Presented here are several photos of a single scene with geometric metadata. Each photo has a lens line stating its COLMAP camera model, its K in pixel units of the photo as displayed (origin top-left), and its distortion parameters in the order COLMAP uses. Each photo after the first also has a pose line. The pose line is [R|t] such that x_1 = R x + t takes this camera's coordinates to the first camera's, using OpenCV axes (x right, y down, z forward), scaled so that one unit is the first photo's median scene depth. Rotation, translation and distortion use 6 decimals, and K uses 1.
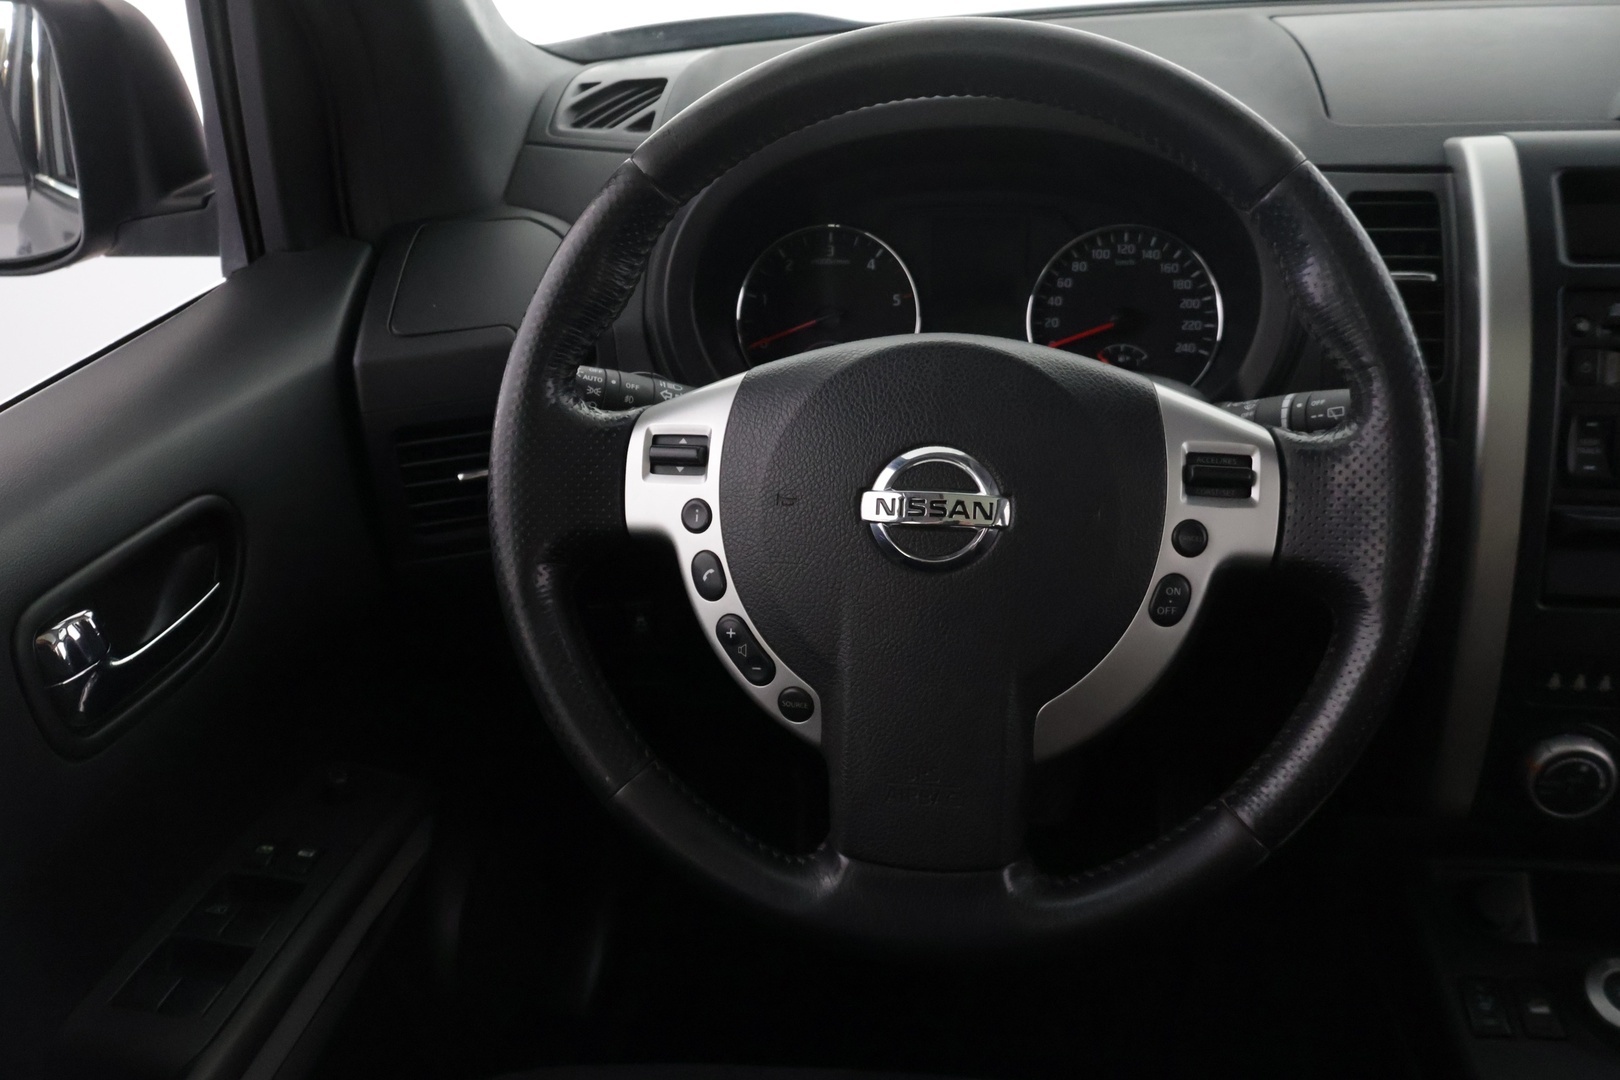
lens RADIAL K [[1353.2, 0, 807.5], [0, 1353.2, 538.8], [0, 0, 1]] dist [-0.006652, 0.015846]
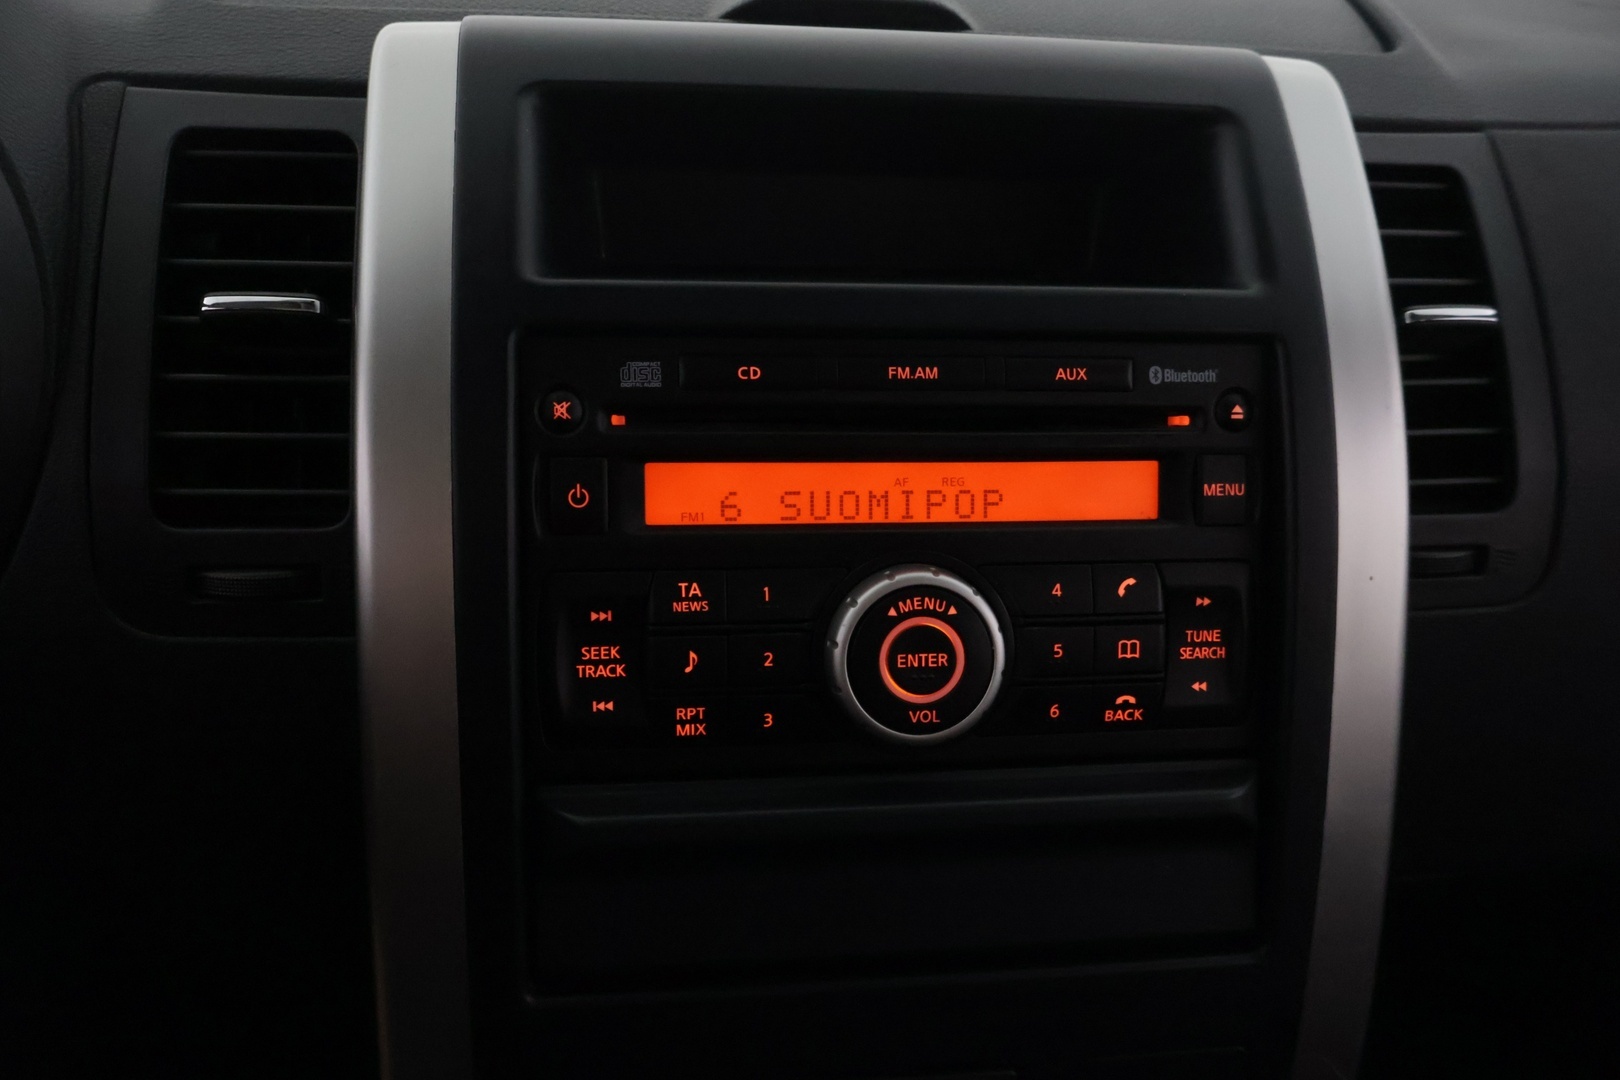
lens RADIAL K [[1353.2, 0, 797.7], [0, 1353.2, 542.2], [0, 0, 1]] dist [-0.006652, 0.015846]
pose [[0.956267, -0.040644, 0.289659, 0.561166], [0.047973, 0.998682, -0.018242, -0.108428], [-0.288536, 0.031340, 0.956956, 0.578799]]
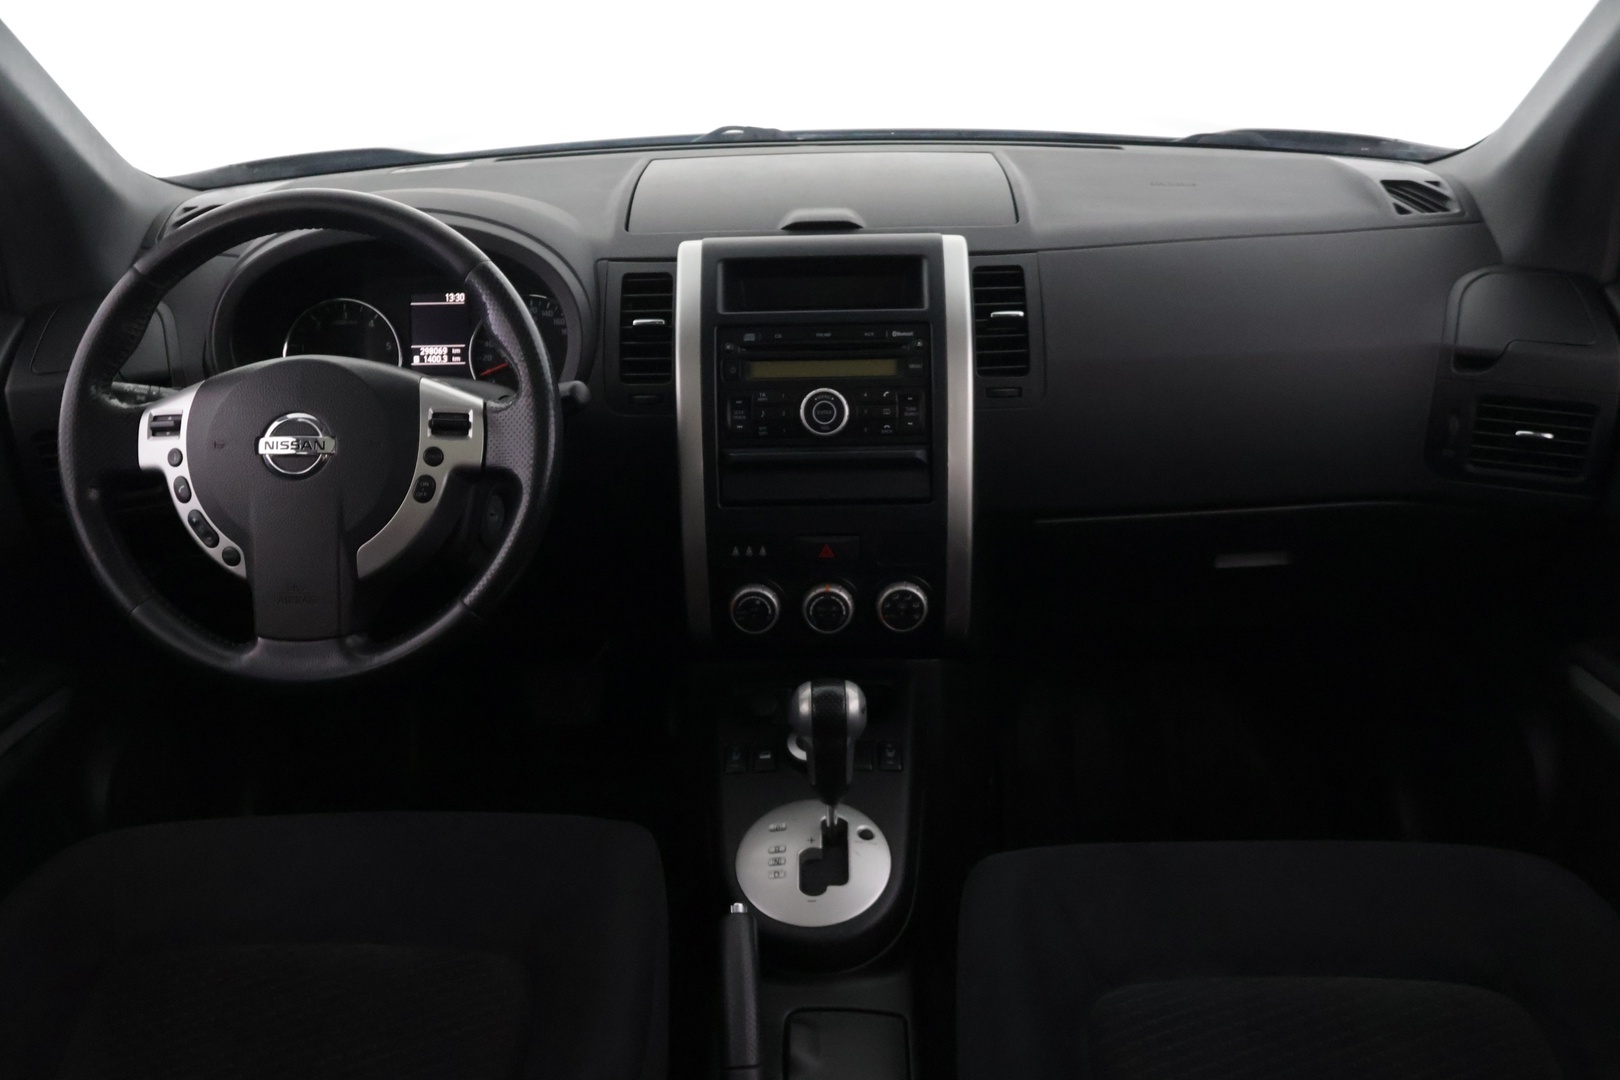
lens RADIAL K [[1353.2, 0, 807.7], [0, 1353.2, 542.4], [0, 0, 1]] dist [-0.006652, 0.015846]
pose [[0.992080, -0.039843, 0.119121, 0.496912], [0.045647, 0.997880, -0.046396, 0.202170], [-0.117020, 0.051467, 0.991795, -0.827171]]
